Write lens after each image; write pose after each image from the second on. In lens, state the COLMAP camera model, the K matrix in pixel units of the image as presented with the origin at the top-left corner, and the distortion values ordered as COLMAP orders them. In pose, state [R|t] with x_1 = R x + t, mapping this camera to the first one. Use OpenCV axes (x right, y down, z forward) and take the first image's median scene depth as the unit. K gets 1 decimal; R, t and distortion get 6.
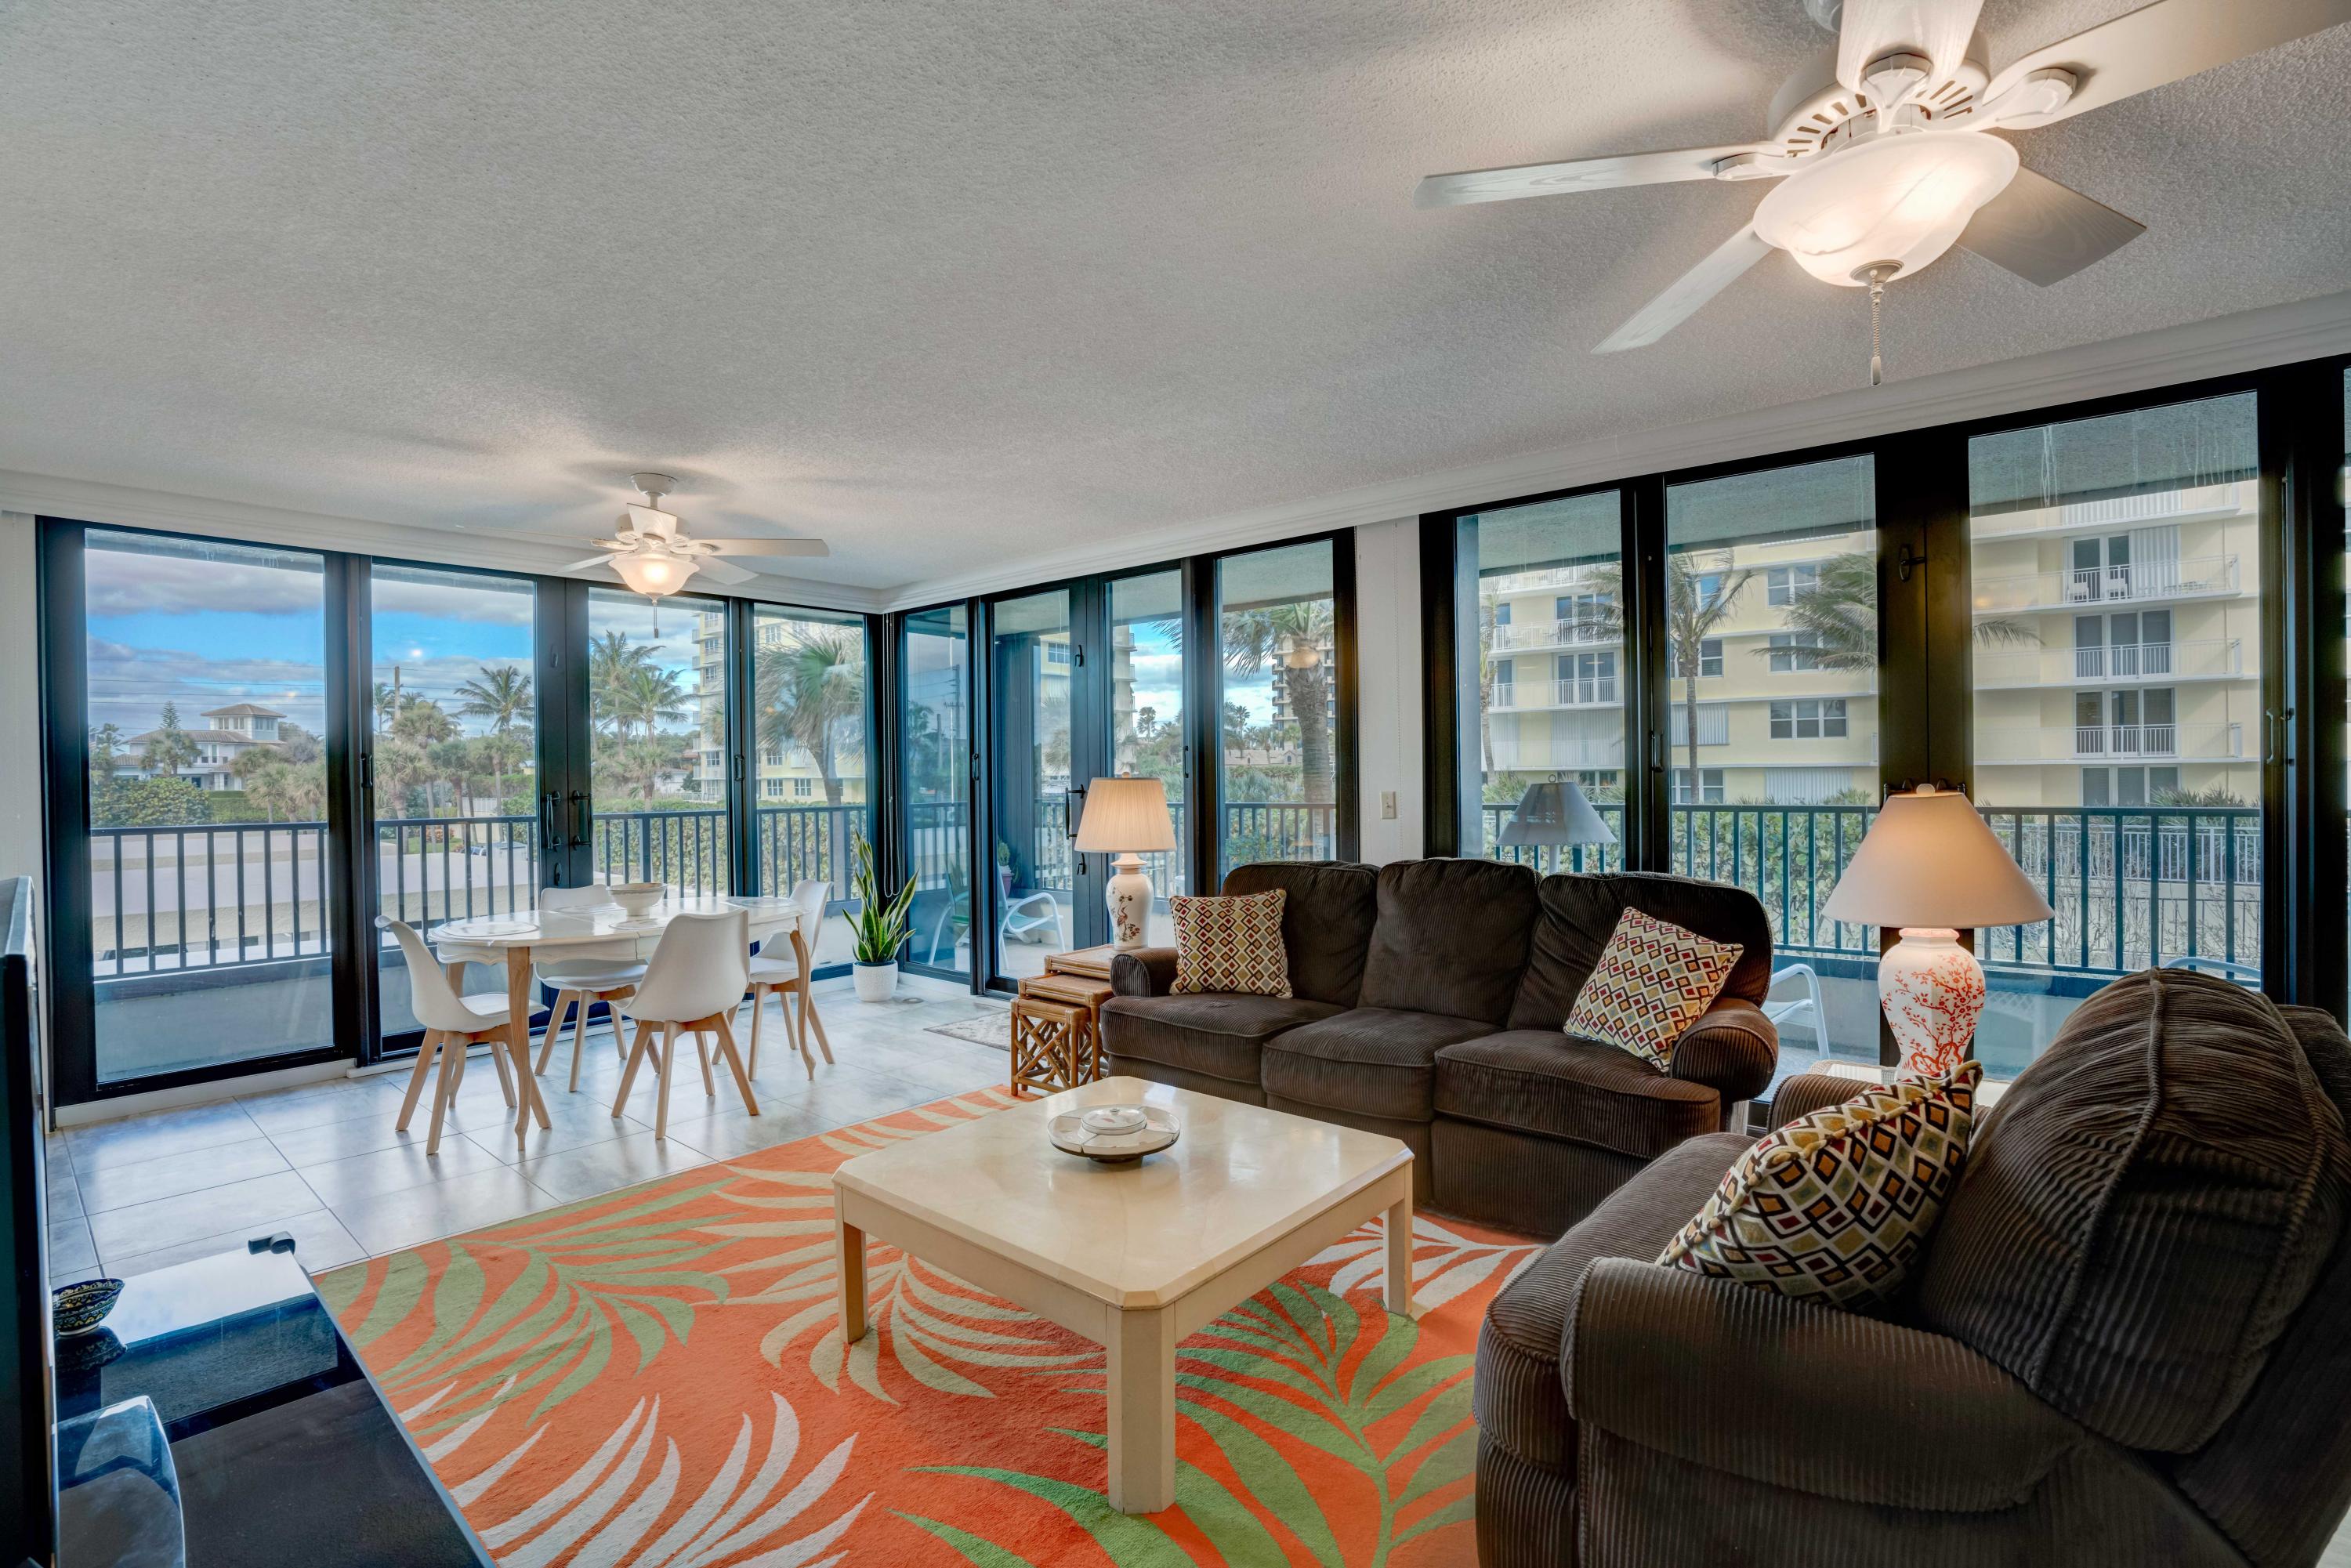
lens RADIAL K [[1055.9, 0, 1175.5], [0, 1055.9, 784.0], [0, 0, 1]] dist [-0.071688, 0.027072]
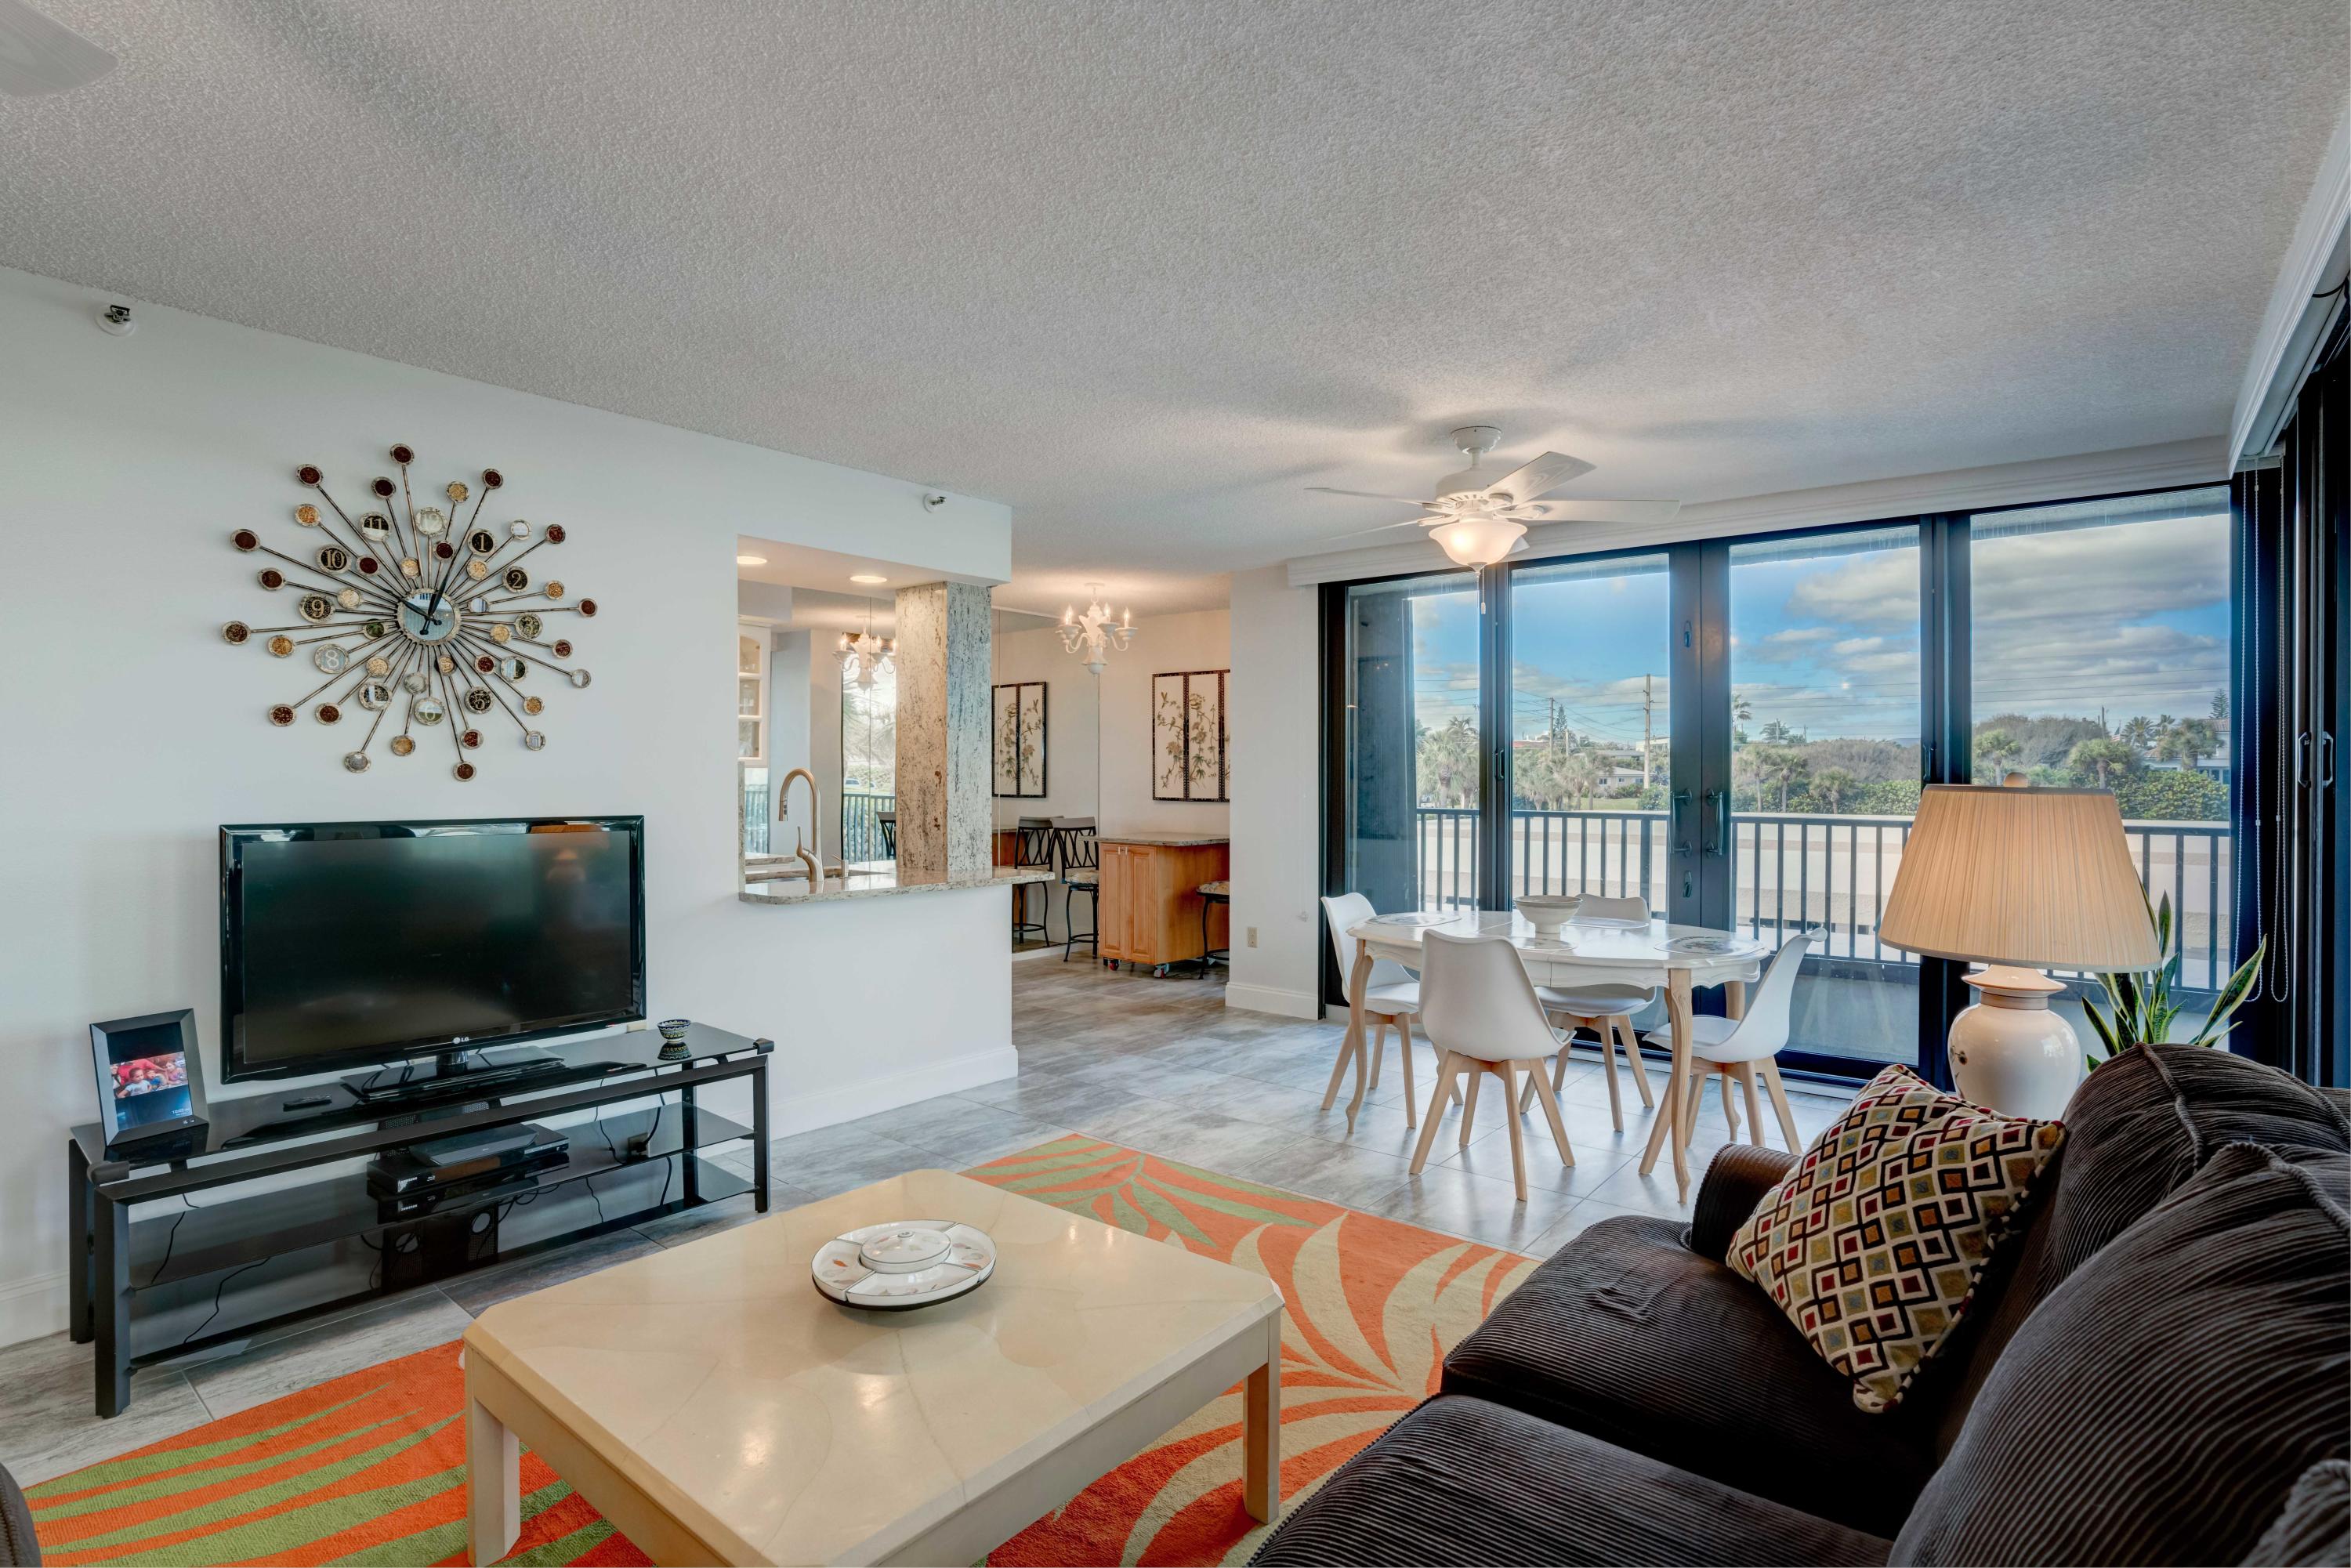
lens RADIAL K [[1140.6, 0, 1226.3], [0, 1140.6, 777.8], [0, 0, 1]] dist [-0.046071, 0.000072]
pose [[0.047729, 0.014798, -0.998751, 0.475502], [-0.012609, 0.999820, 0.014211, -0.014869], [0.998781, 0.011915, 0.047907, 0.776955]]
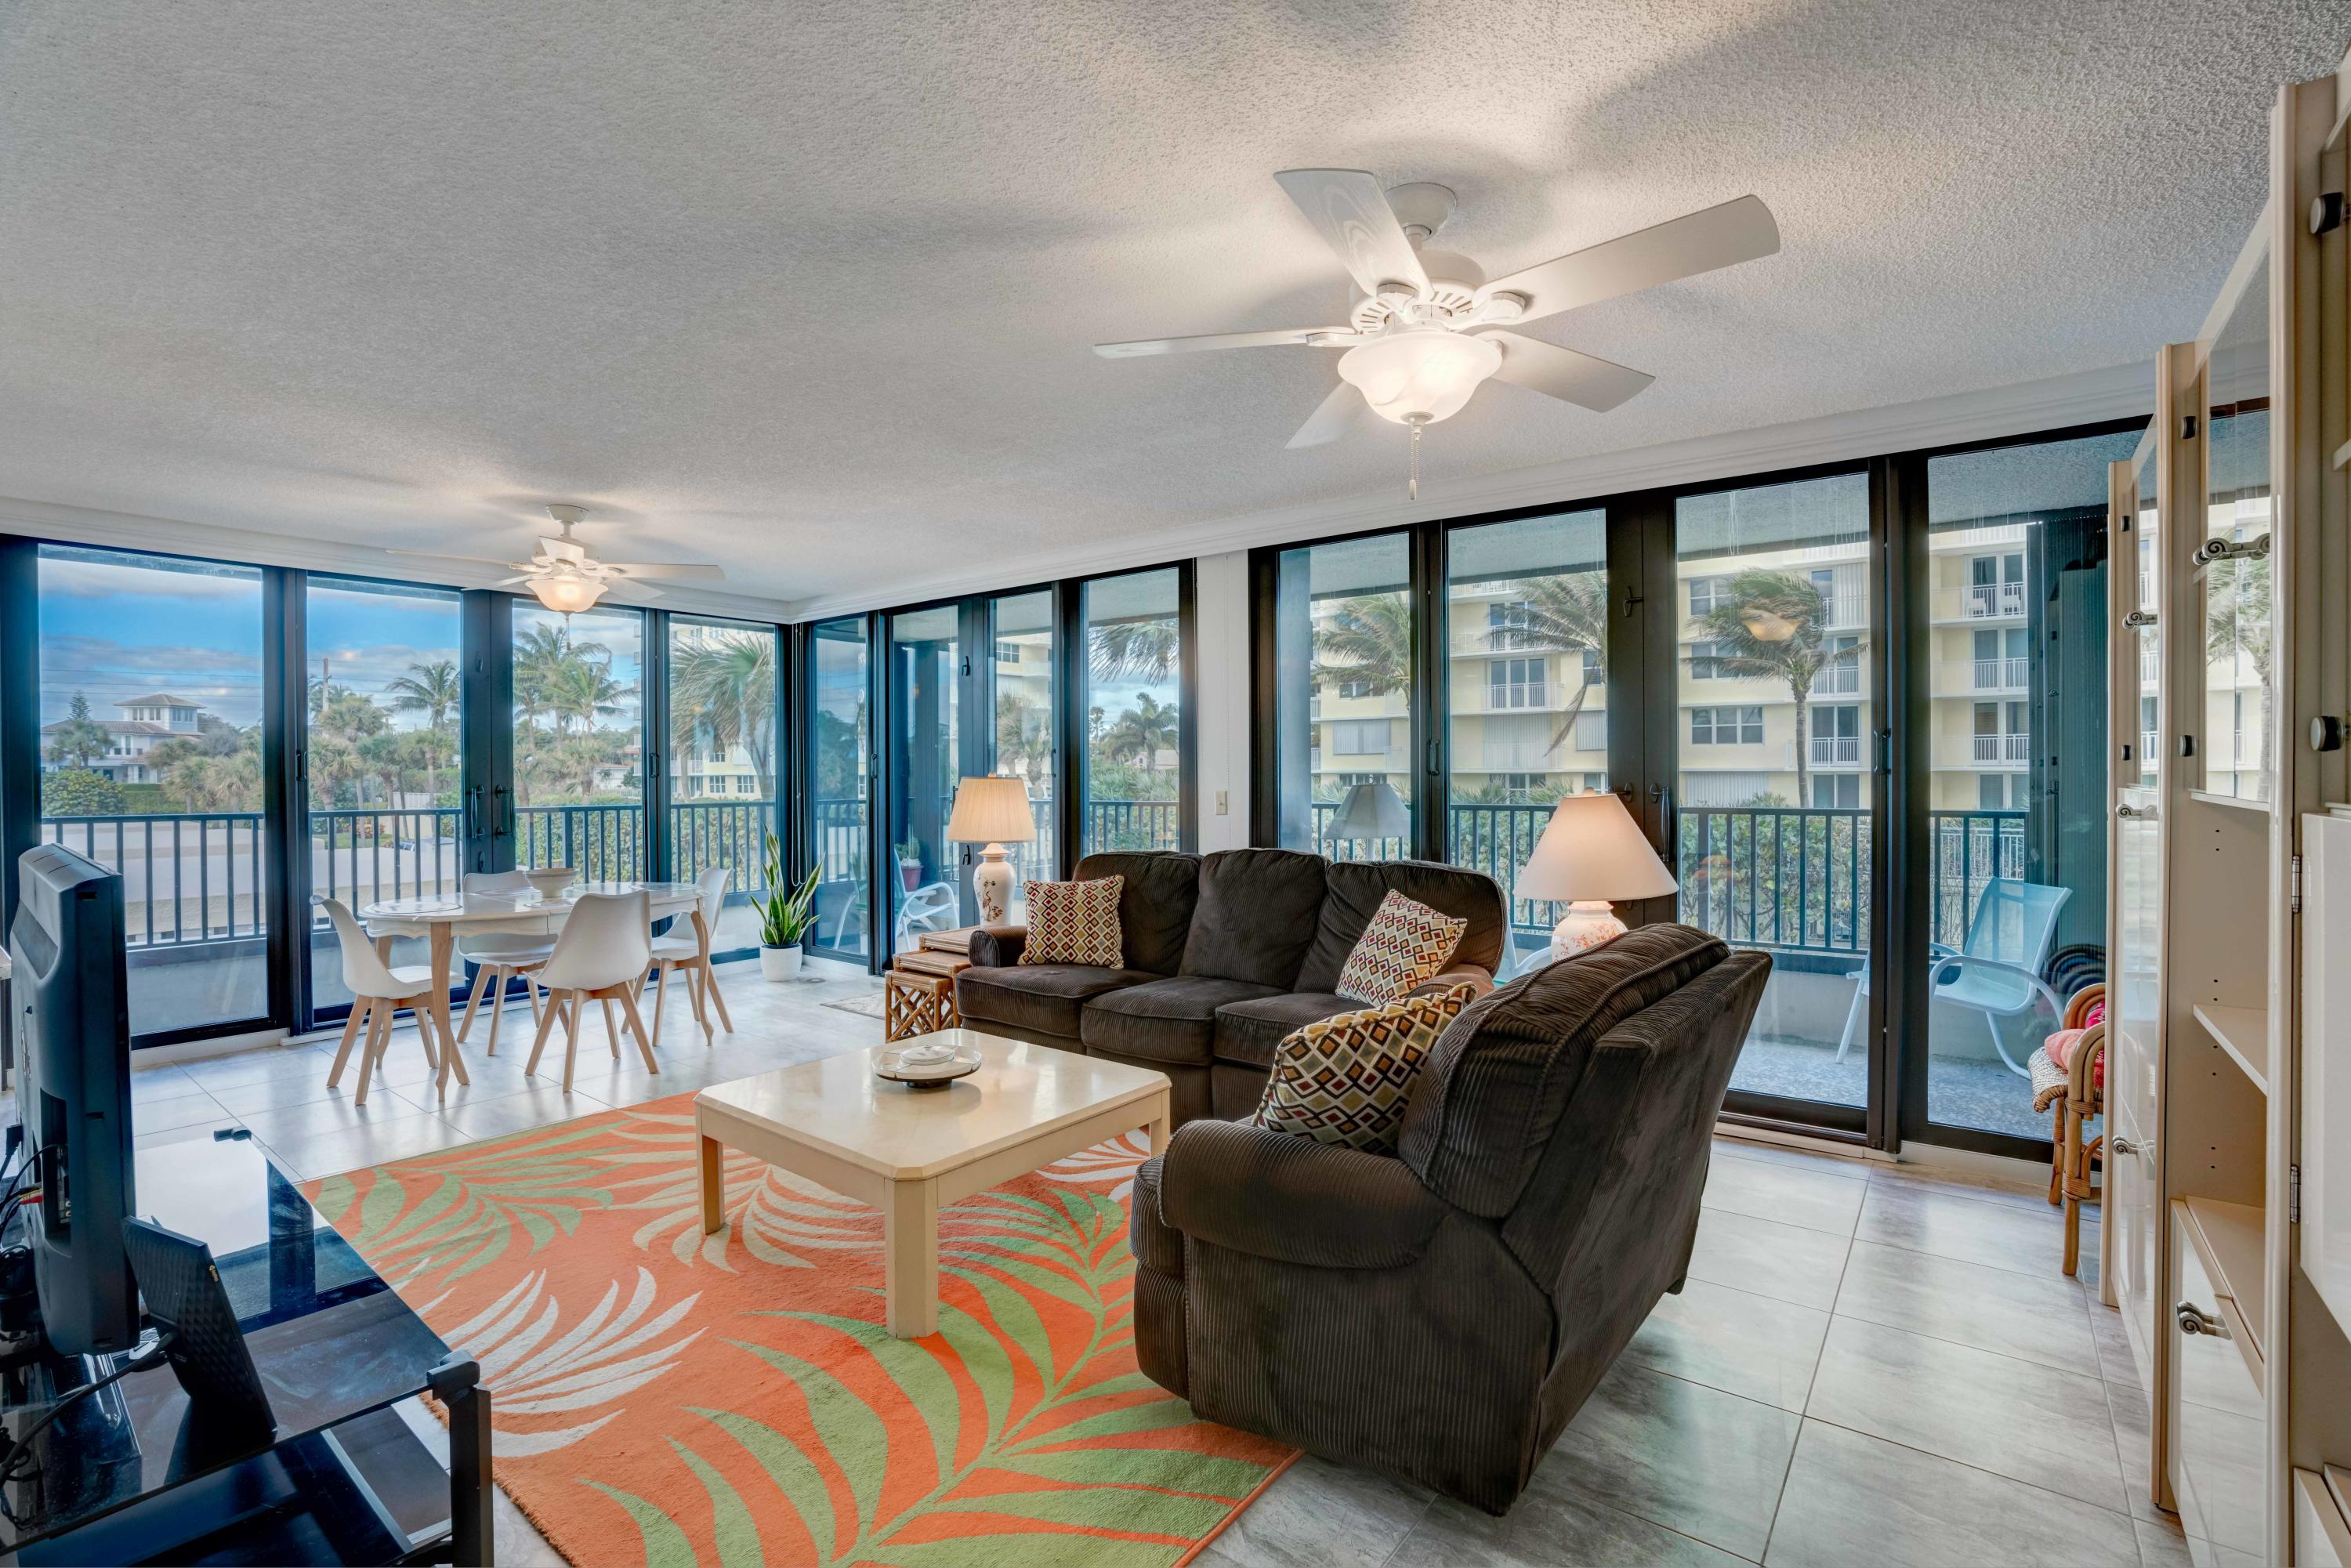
lens RADIAL K [[1055.9, 0, 1175.5], [0, 1055.9, 784.0], [0, 0, 1]] dist [-0.071688, 0.027072]
pose [[0.998922, 0.007111, 0.045877, 0.113519], [-0.007117, 0.999975, -0.000022, 0.000019], [-0.045876, -0.000304, 0.998947, -0.158926]]
